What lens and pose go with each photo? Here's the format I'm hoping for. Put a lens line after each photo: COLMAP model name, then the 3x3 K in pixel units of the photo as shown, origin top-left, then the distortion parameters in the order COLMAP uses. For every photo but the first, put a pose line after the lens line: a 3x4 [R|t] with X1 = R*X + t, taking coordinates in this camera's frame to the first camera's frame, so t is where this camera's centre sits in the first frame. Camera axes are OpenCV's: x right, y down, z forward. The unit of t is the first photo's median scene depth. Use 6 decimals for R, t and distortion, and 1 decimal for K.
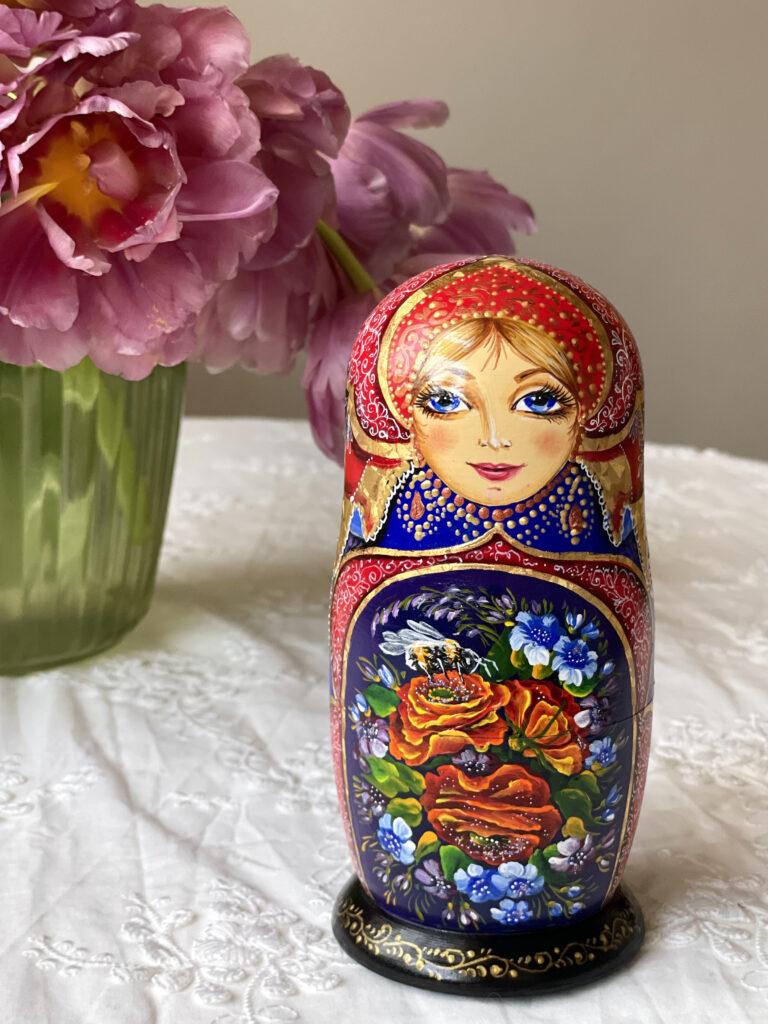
lens RADIAL K [[1851.8, 0, 384.0], [0, 1851.8, 512.0], [0, 0, 1]] dist [-0.033135, 0.403076]
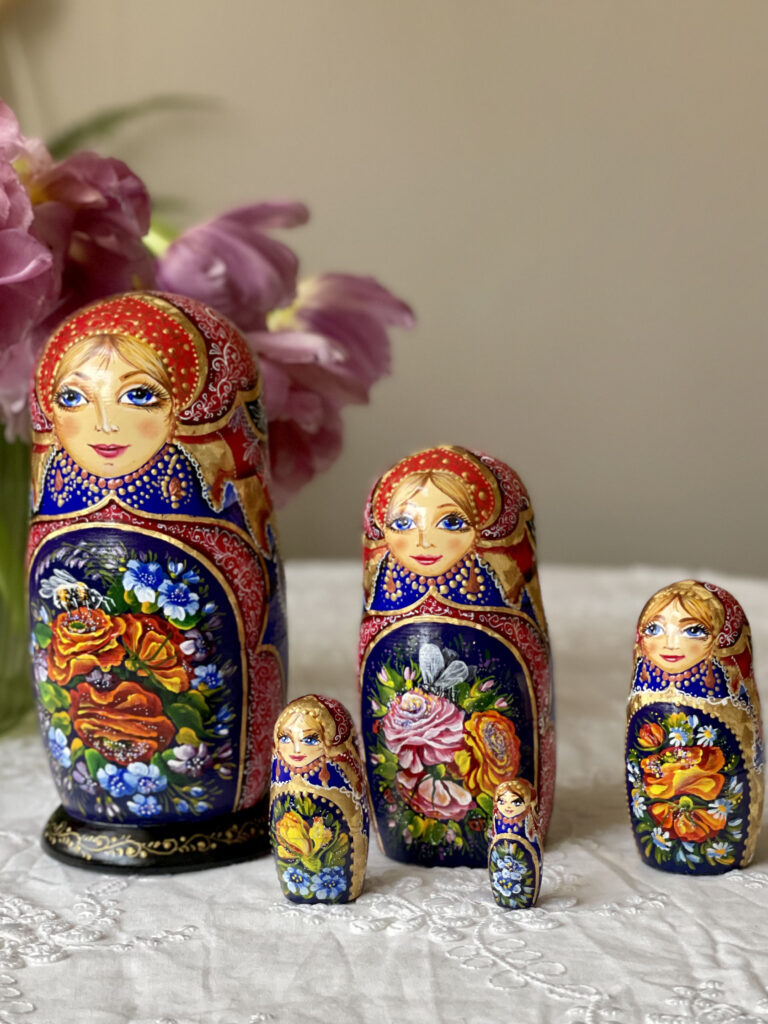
lens RADIAL K [[1851.8, 0, 384.0], [0, 1851.8, 512.0], [0, 0, 1]] dist [-0.033135, 0.403076]
pose [[0.986097, -0.010712, -0.165824, 0.453516], [-0.004096, 0.996050, -0.088705, 0.131942], [0.166119, 0.088151, 0.982158, -0.232961]]
